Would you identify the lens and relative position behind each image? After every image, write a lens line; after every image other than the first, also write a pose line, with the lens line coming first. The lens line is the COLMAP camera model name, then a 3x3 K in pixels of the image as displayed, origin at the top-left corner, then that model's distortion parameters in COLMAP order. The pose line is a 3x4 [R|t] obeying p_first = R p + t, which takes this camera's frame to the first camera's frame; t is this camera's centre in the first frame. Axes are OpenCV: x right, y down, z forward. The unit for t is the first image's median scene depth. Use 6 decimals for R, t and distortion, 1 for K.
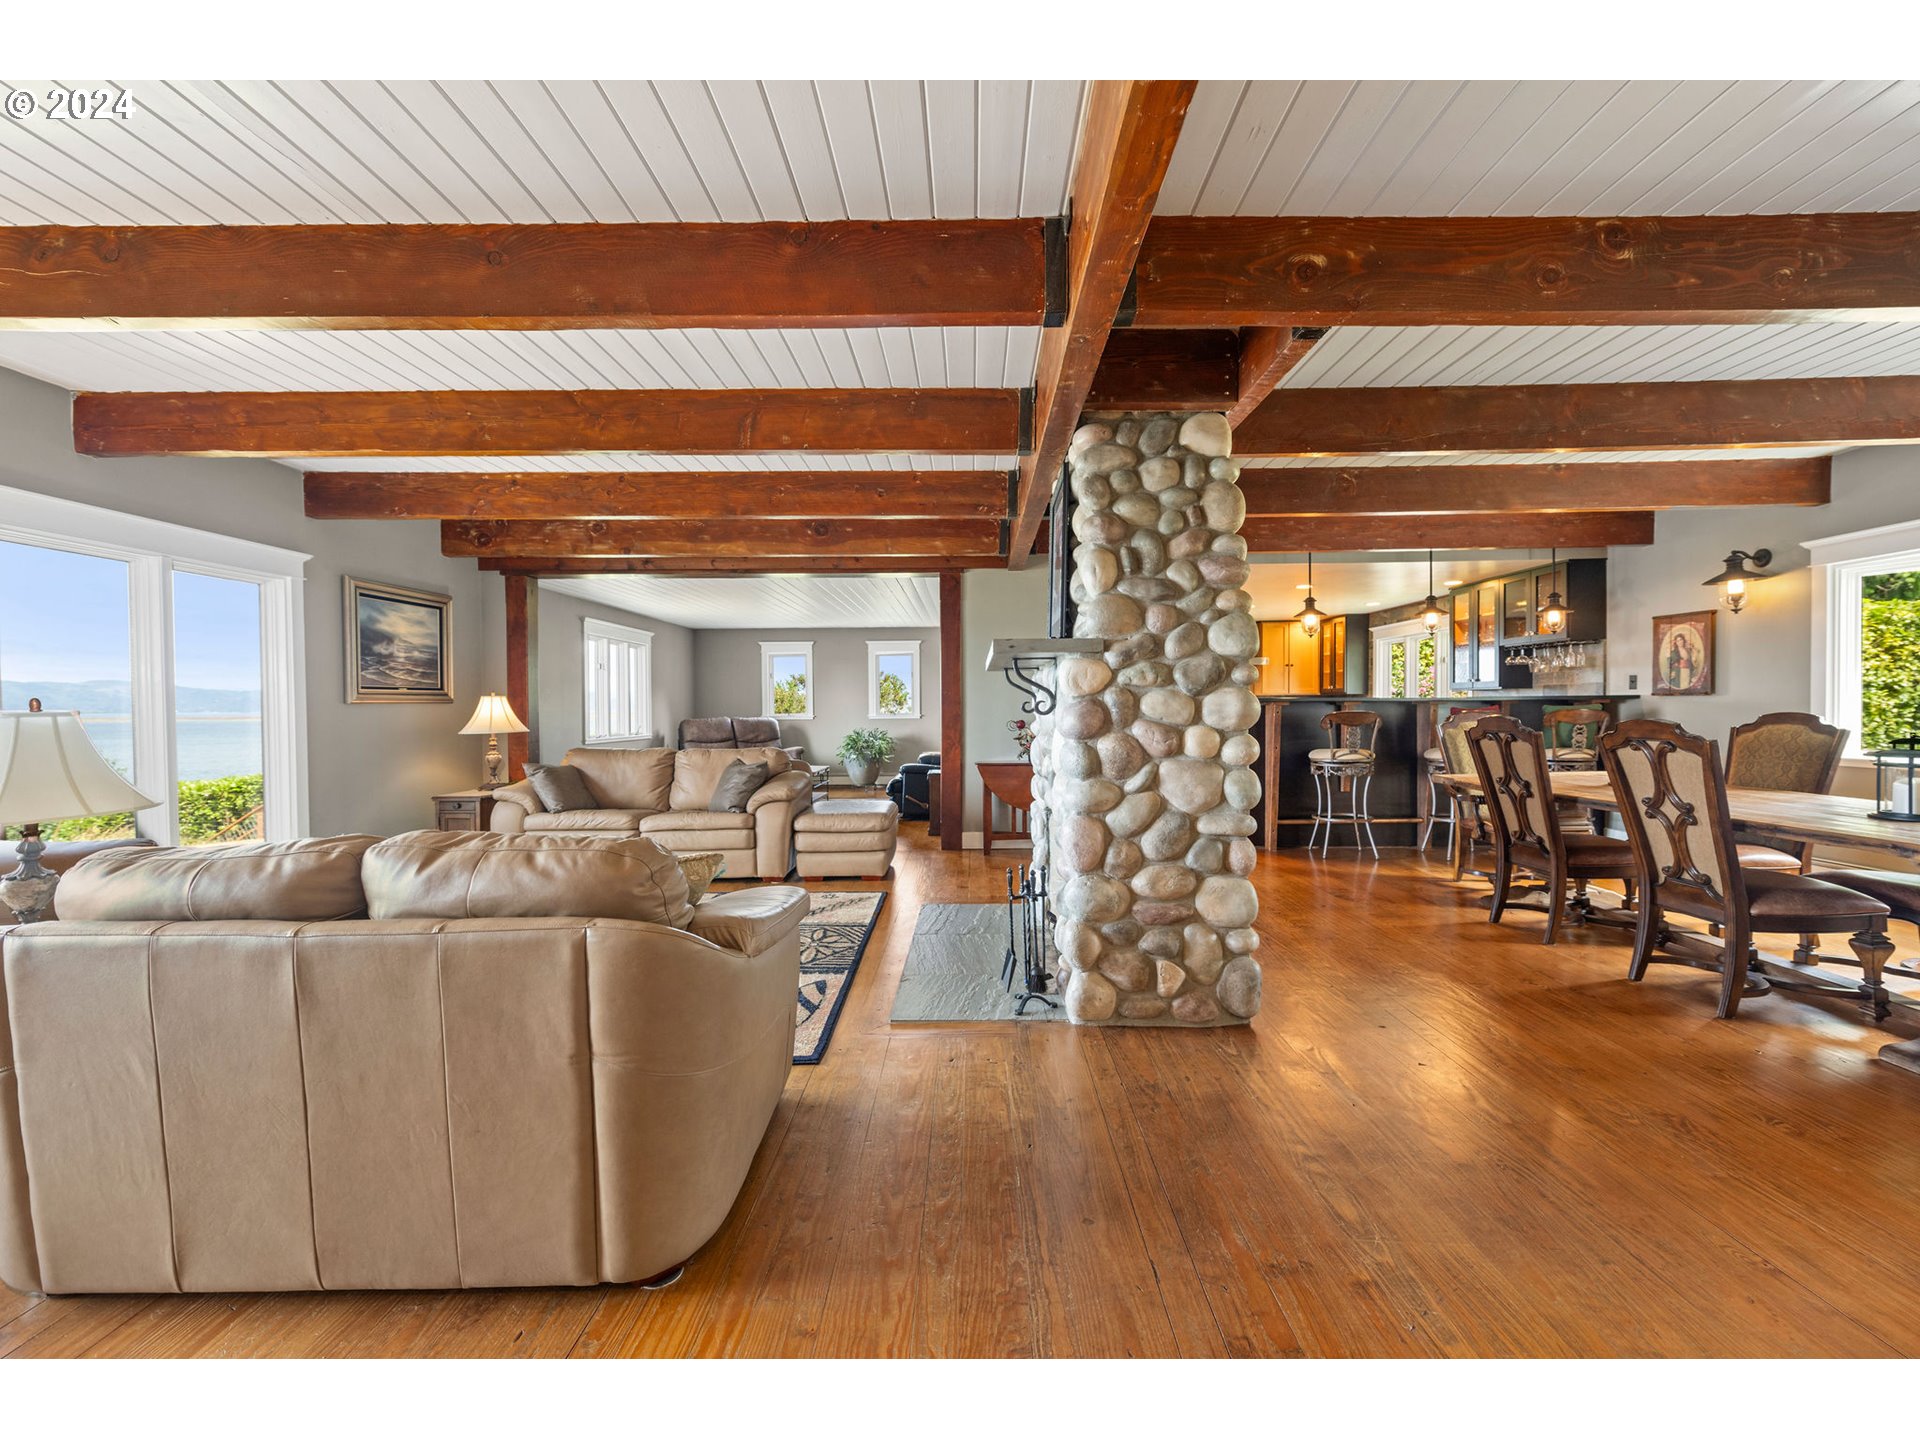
lens RADIAL K [[759.1, 0, 959.1], [0, 759.1, 710.0], [0, 0, 1]] dist [0.004324, -0.001108]
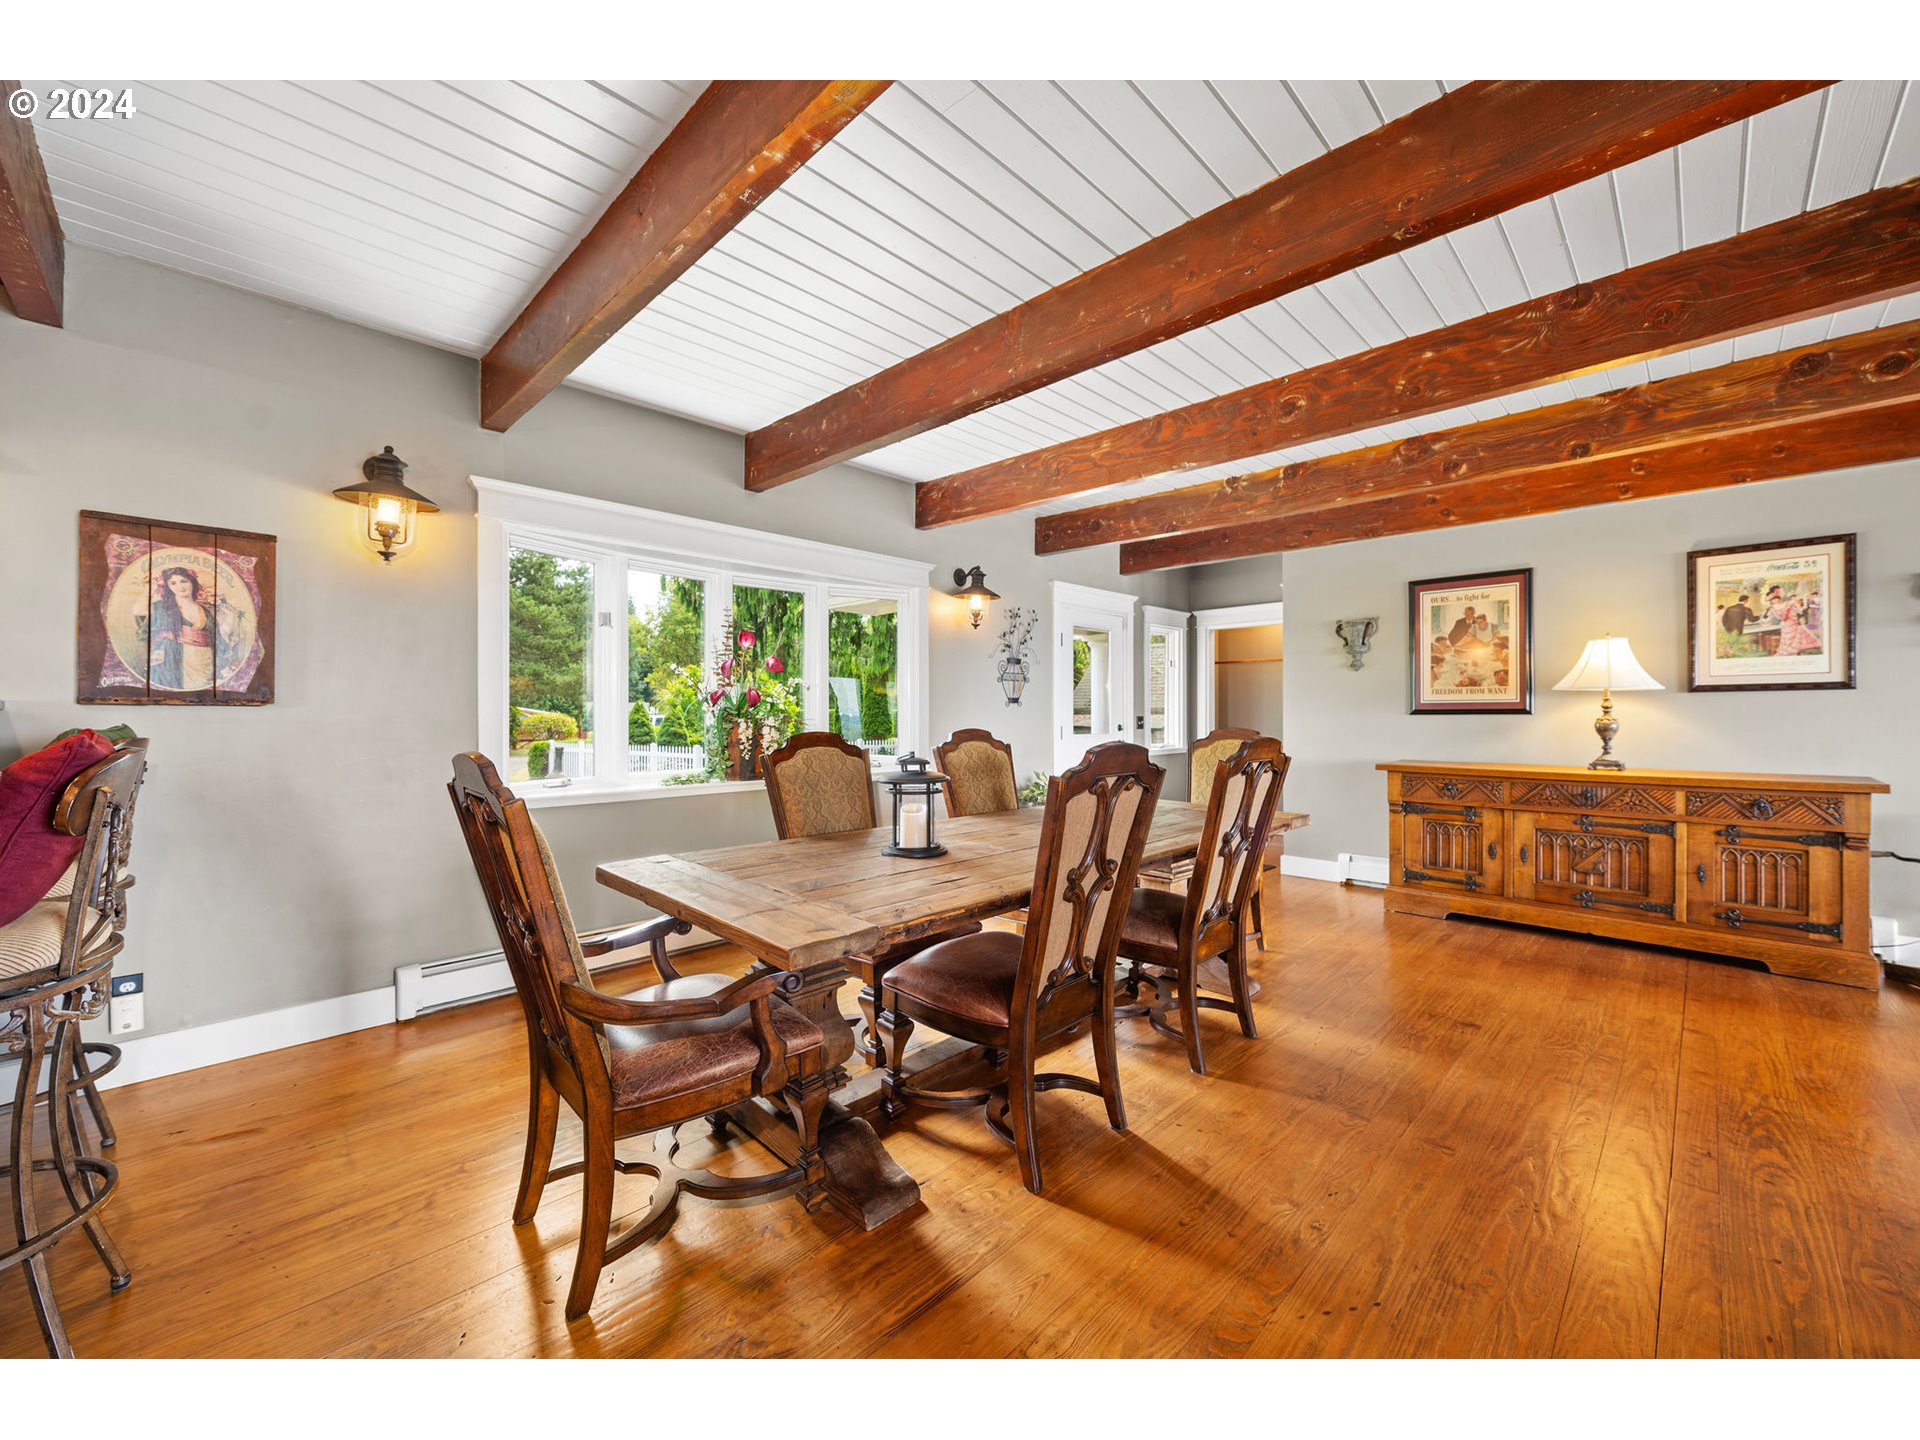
lens RADIAL K [[759.1, 0, 955.1], [0, 759.1, 715.6], [0, 0, 1]] dist [0.004324, -0.001108]
pose [[-0.728564, 0.007305, 0.684939, 0.469920], [0.009944, 0.999951, -0.000087, -0.012162], [-0.684906, 0.006747, -0.728600, 1.576194]]
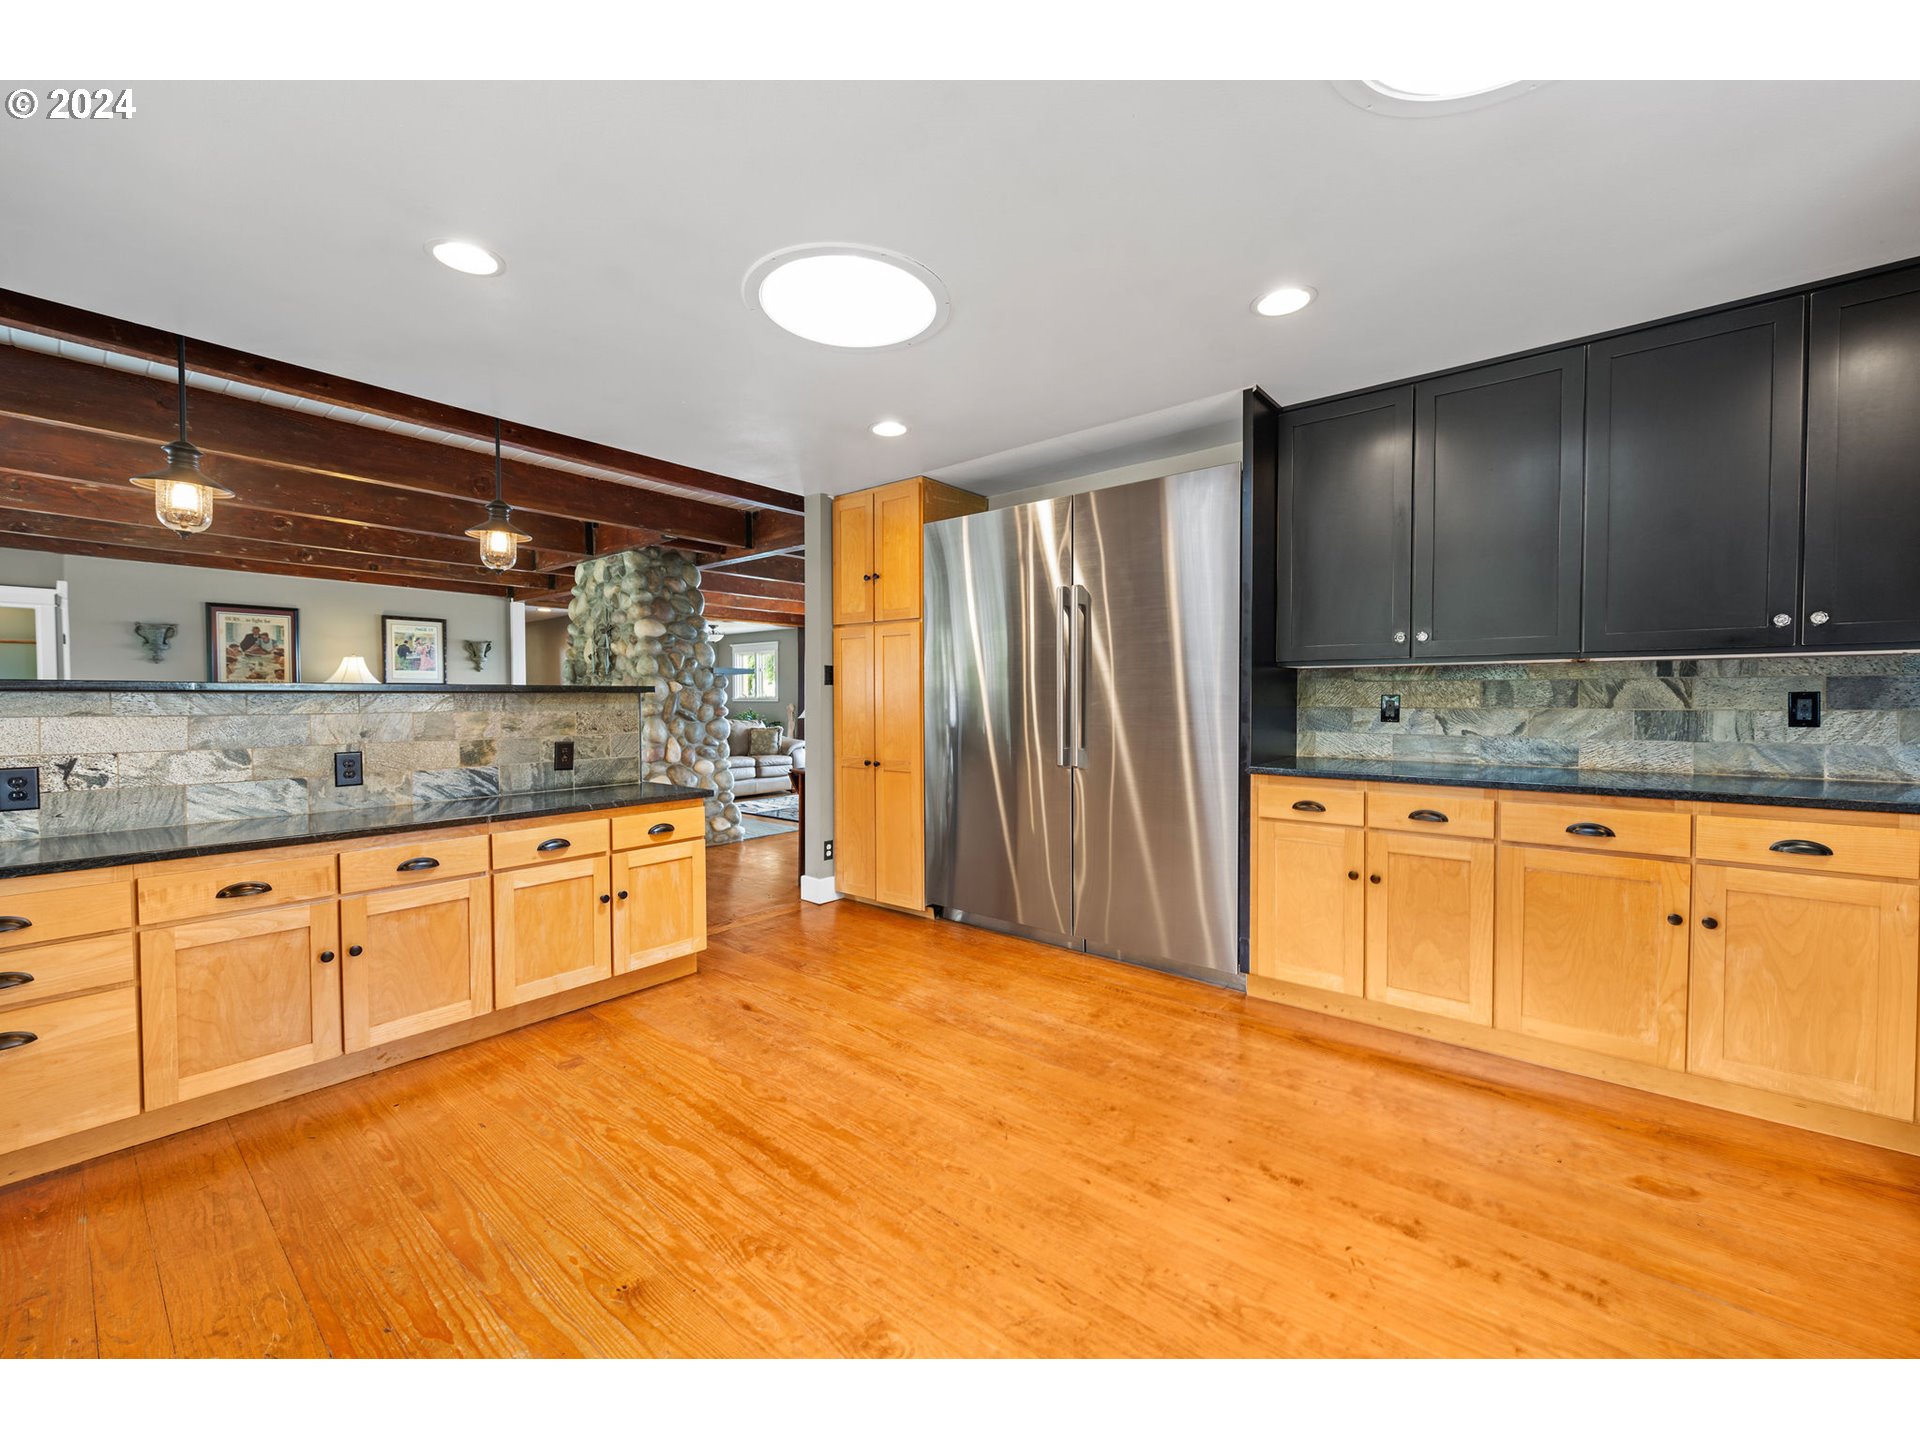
lens RADIAL K [[759.1, 0, 958.1], [0, 759.1, 717.3], [0, 0, 1]] dist [0.004324, -0.001108]
pose [[-0.620336, 0.026193, -0.783899, 1.136935], [-0.001790, 0.999392, 0.034810, -0.026152], [0.784335, 0.022997, -0.619912, 2.681555]]
